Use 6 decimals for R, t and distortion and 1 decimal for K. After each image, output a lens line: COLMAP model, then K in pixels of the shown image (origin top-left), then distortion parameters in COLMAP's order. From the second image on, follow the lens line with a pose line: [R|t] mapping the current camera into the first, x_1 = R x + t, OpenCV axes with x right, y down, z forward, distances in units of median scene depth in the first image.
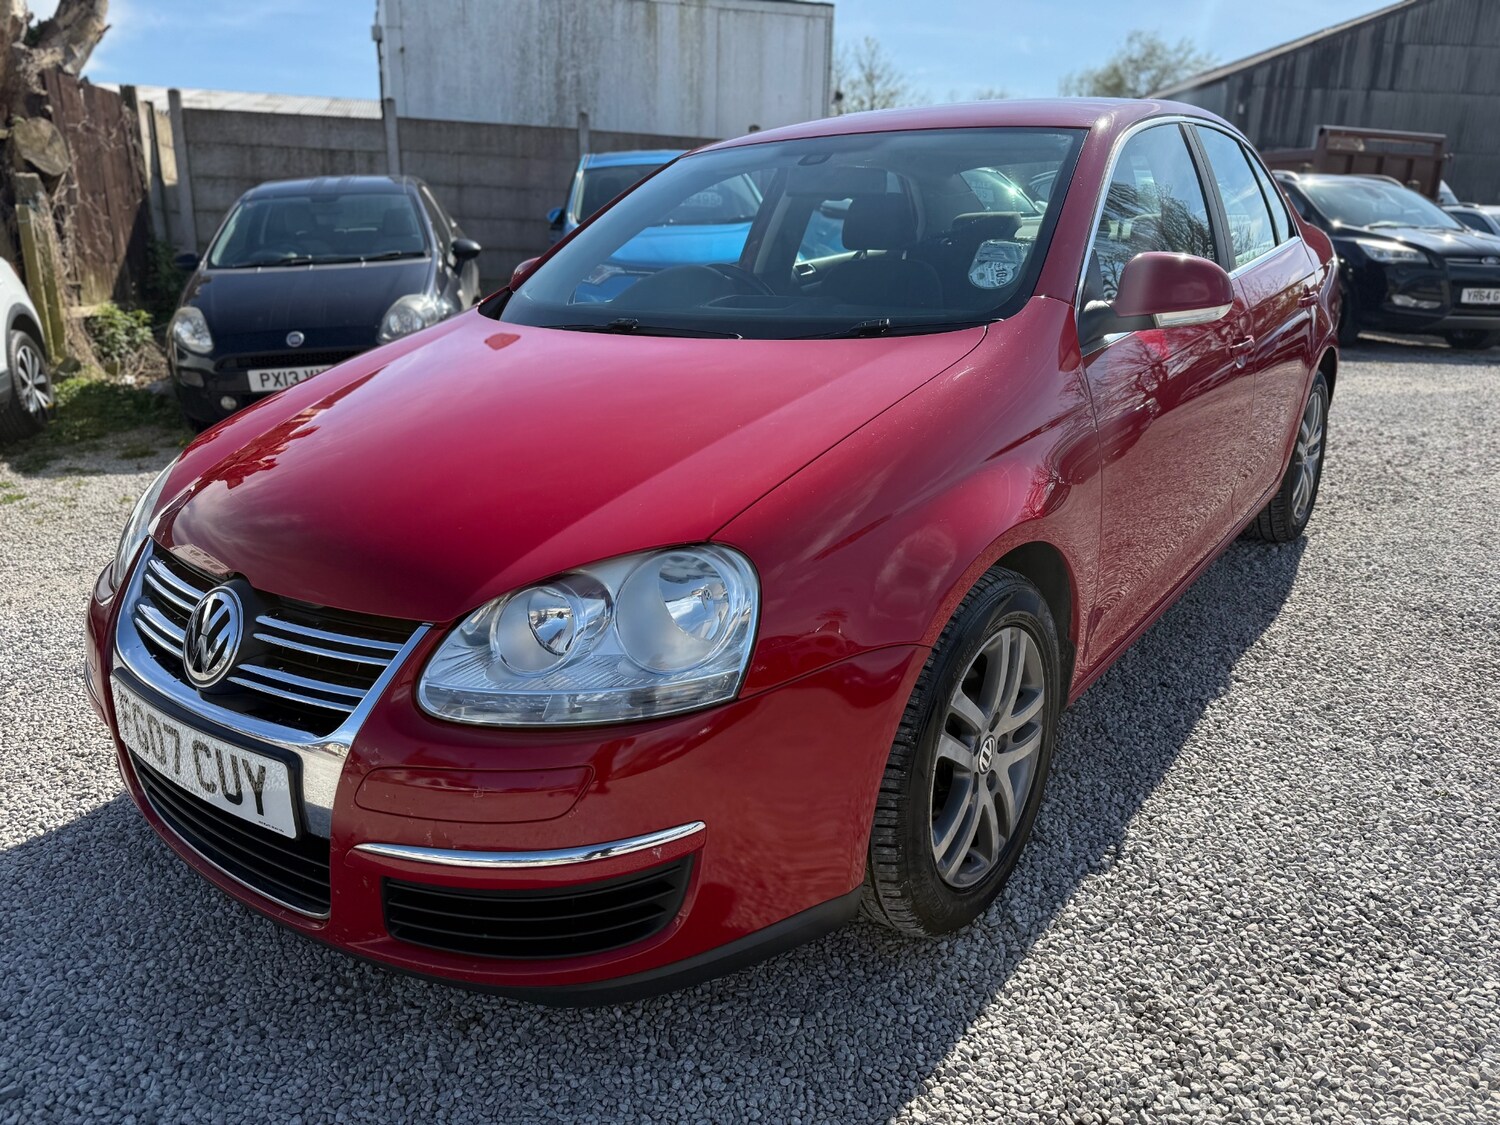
lens RADIAL K [[1060.8, 0, 754.7], [0, 1060.8, 568.5], [0, 0, 1]] dist [0.014640, -0.016436]
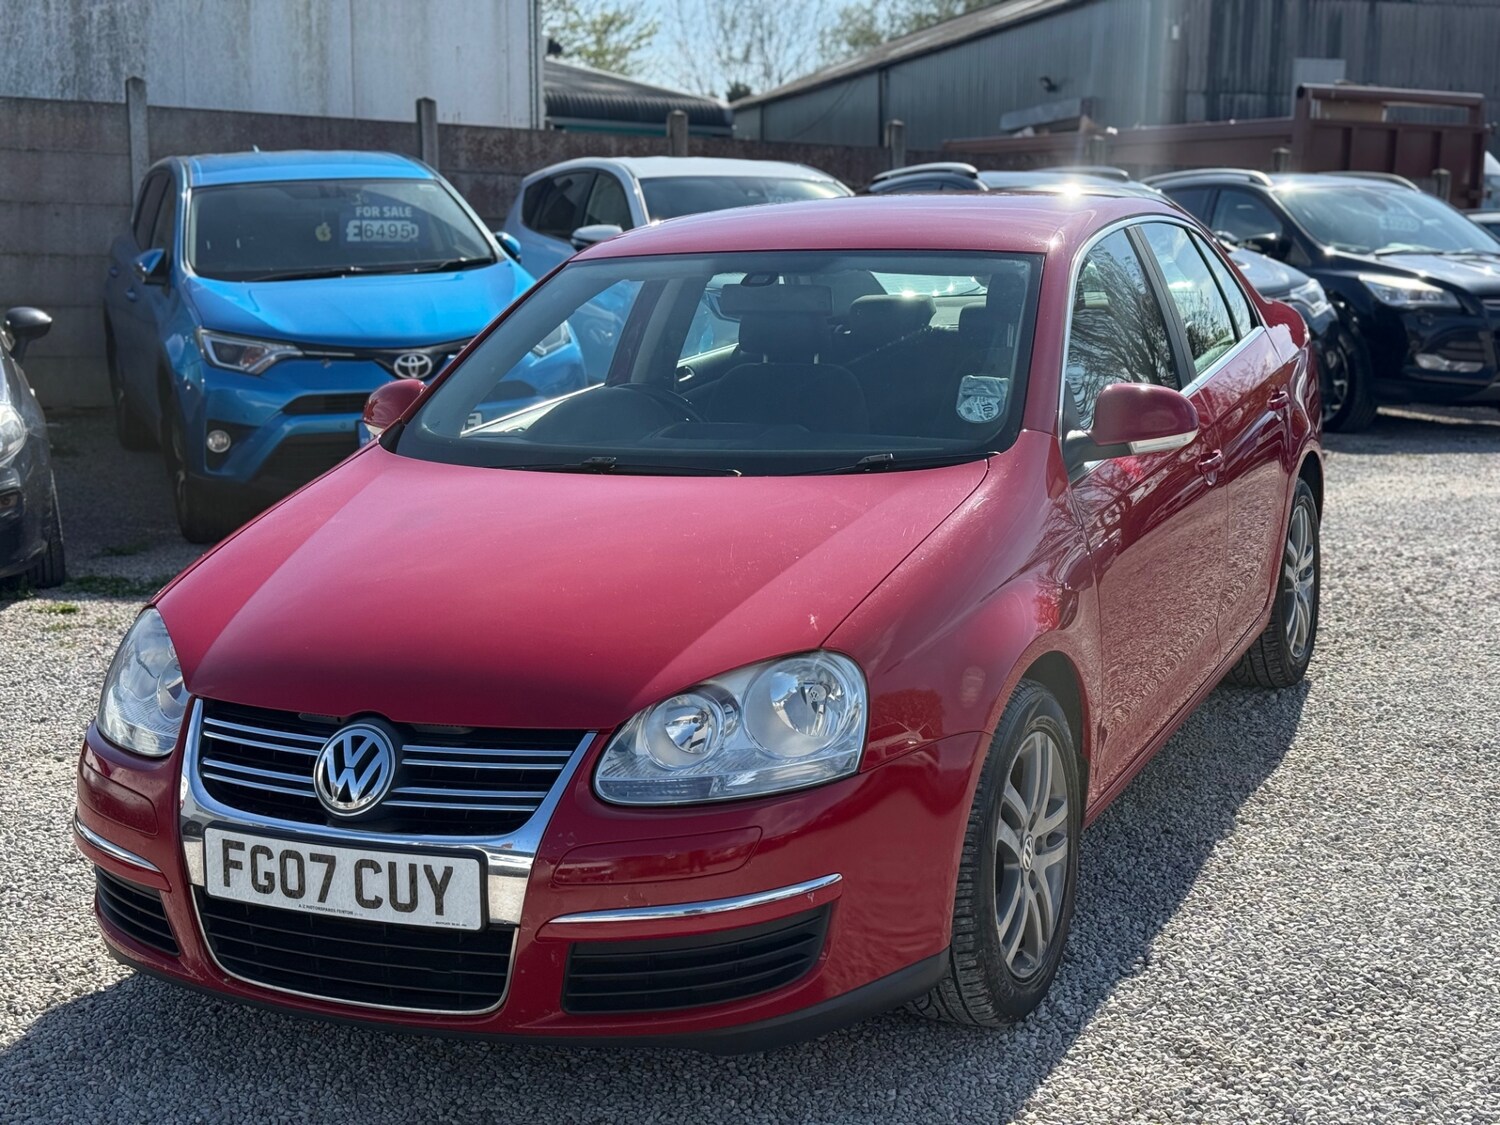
lens RADIAL K [[2103.0, 0, 763.9], [0, 2103.0, 594.7], [0, 0, 1]] dist [0.113937, 0.000000]
pose [[0.976966, -0.045442, 0.208500, -0.399401], [0.072581, 0.989572, -0.124415, 0.137148], [-0.200672, 0.136682, 0.970077, -0.887302]]
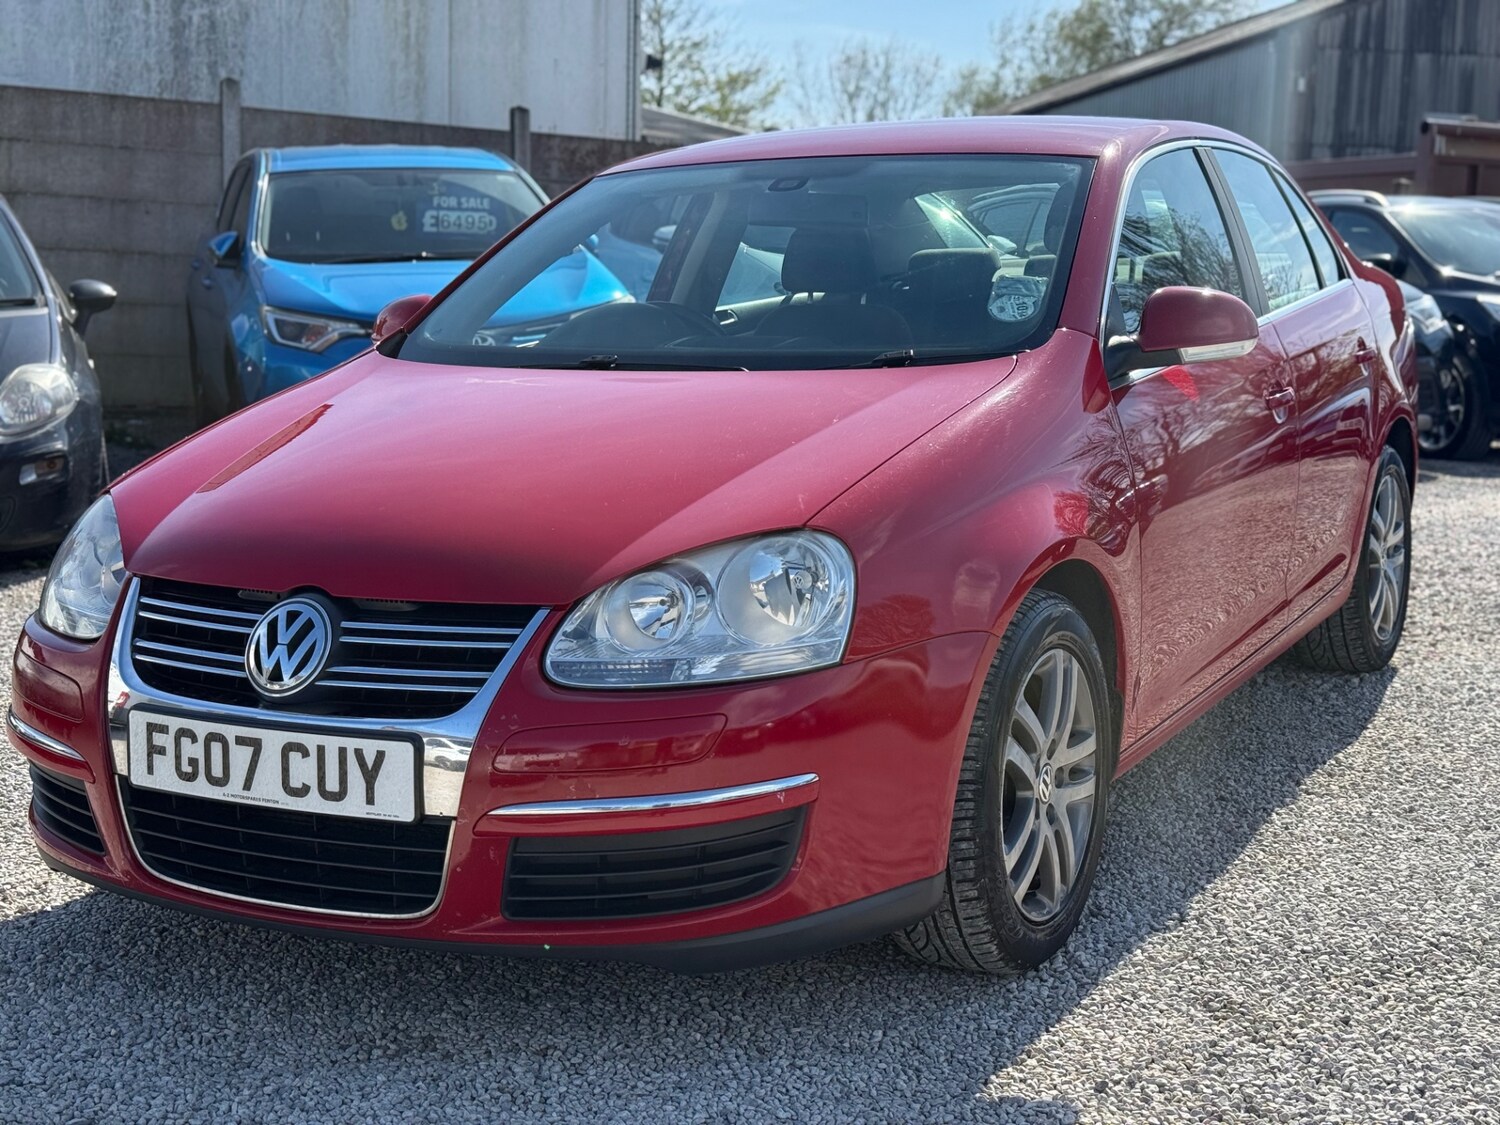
lens RADIAL K [[2102.2, 0, 750.7], [0, 2102.2, 594.1], [0, 0, 1]] dist [0.109234, 0.000000]
pose [[0.988648, -0.013062, 0.149684, -0.278231], [0.037042, 0.986654, -0.158564, 0.252027], [-0.145615, 0.162309, 0.975936, -0.725043]]
